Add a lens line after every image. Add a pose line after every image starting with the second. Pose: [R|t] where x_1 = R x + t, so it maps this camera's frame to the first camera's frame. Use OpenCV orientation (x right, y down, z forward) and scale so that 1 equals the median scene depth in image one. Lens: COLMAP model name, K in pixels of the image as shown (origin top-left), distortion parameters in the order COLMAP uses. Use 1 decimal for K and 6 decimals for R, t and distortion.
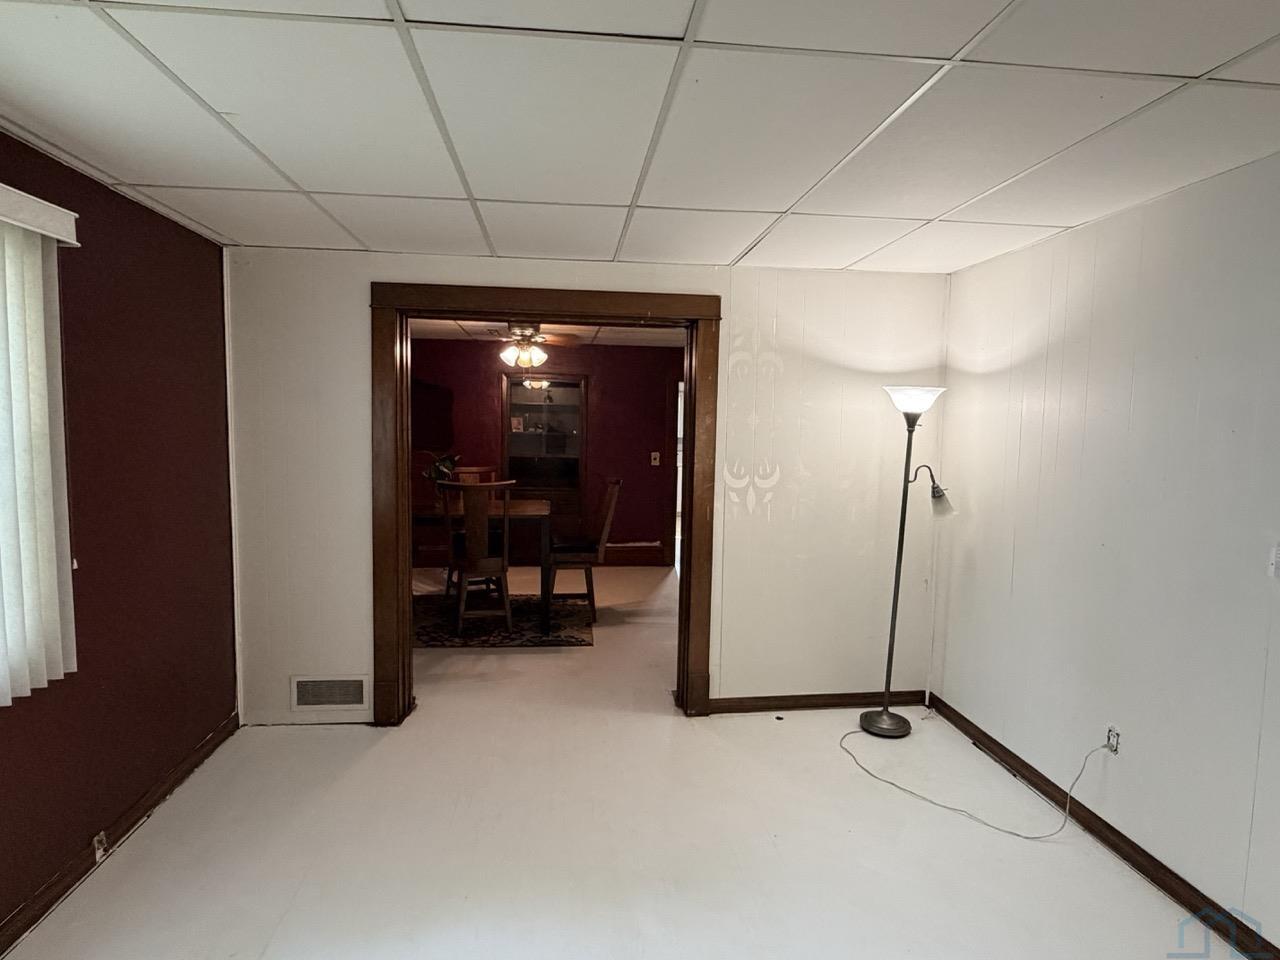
lens RADIAL K [[714.2, 0, 641.4], [0, 714.2, 477.8], [0, 0, 1]] dist [-0.017855, 0.001036]
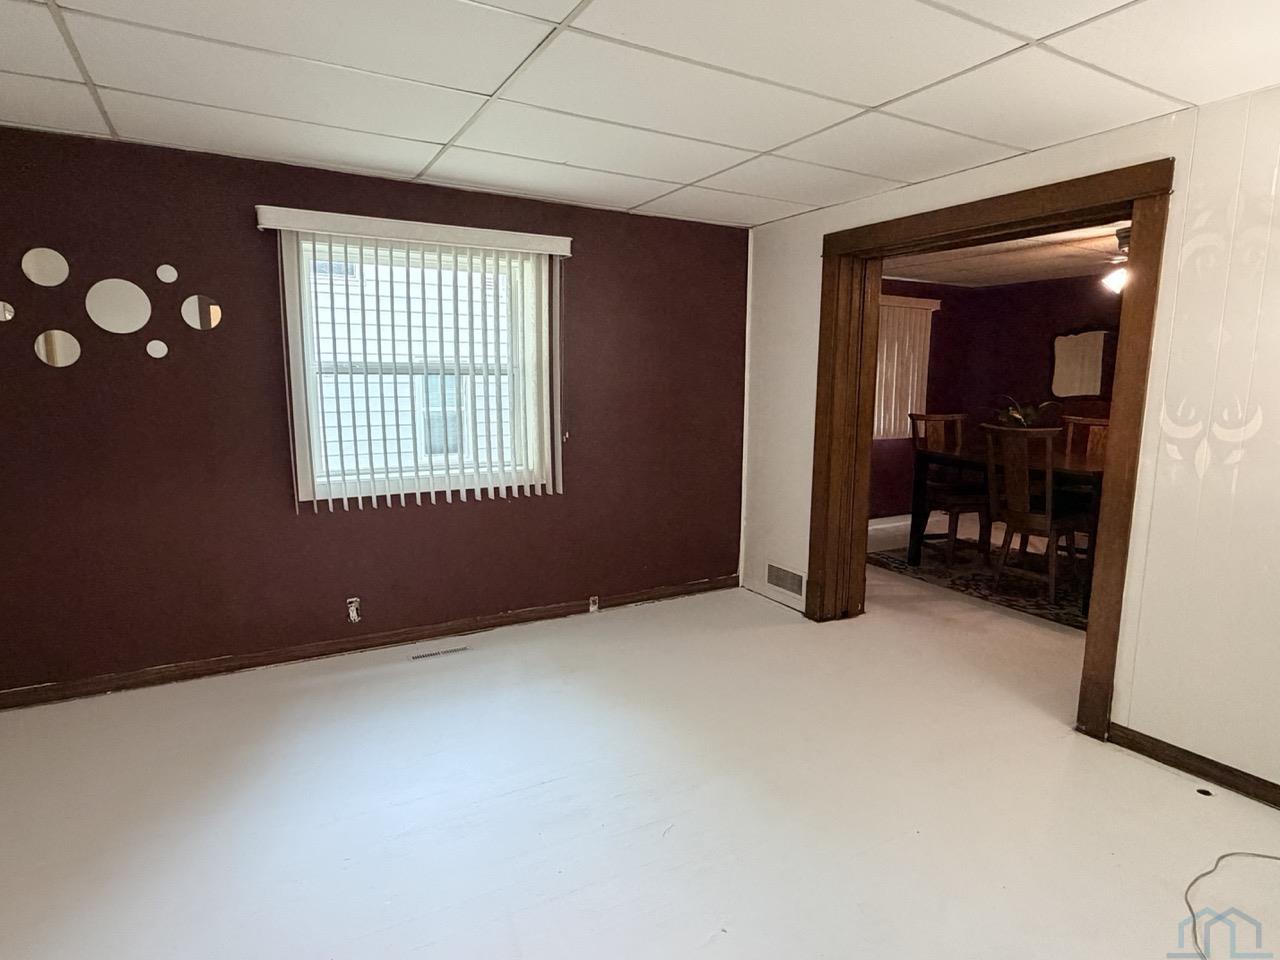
lens RADIAL K [[714.2, 0, 640.0], [0, 714.2, 481.8], [0, 0, 1]] dist [-0.017855, 0.001036]
pose [[0.392786, 0.121731, -0.911537, 0.551106], [-0.072066, 0.992227, 0.101453, 0.023720], [0.916802, 0.025841, 0.398506, 0.254895]]
